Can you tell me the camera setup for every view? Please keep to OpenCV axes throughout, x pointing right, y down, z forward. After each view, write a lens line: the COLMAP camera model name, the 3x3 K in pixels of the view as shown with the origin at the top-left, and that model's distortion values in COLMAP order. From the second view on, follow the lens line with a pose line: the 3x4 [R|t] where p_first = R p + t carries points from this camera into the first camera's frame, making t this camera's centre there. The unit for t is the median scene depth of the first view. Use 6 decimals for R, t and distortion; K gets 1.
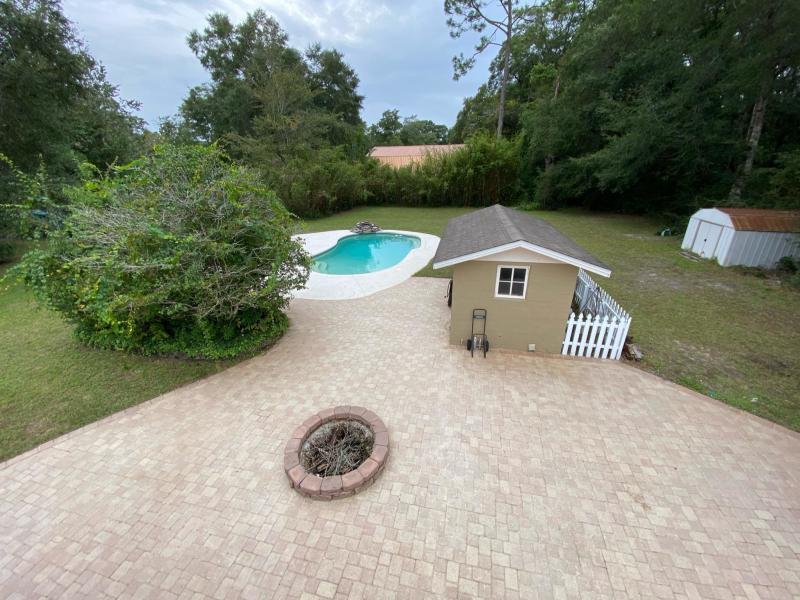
lens RADIAL K [[320.0, 0, 400.0], [0, 320.0, 300.0], [0, 0, 1]] dist [0.035323, -0.033883]
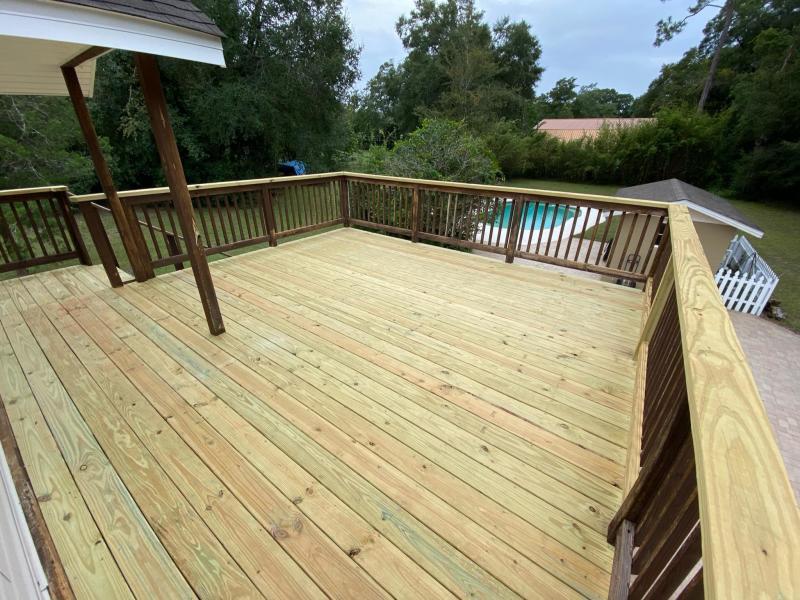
lens RADIAL K [[322.4, 0, 400.0], [0, 322.4, 300.0], [0, 0, 1]] dist [0.000489, -0.012030]
pose [[0.912340, 0.203962, -0.355015, -0.024066], [-0.178060, 0.978450, 0.104544, 0.050109], [0.368688, -0.032165, 0.928997, -0.113673]]
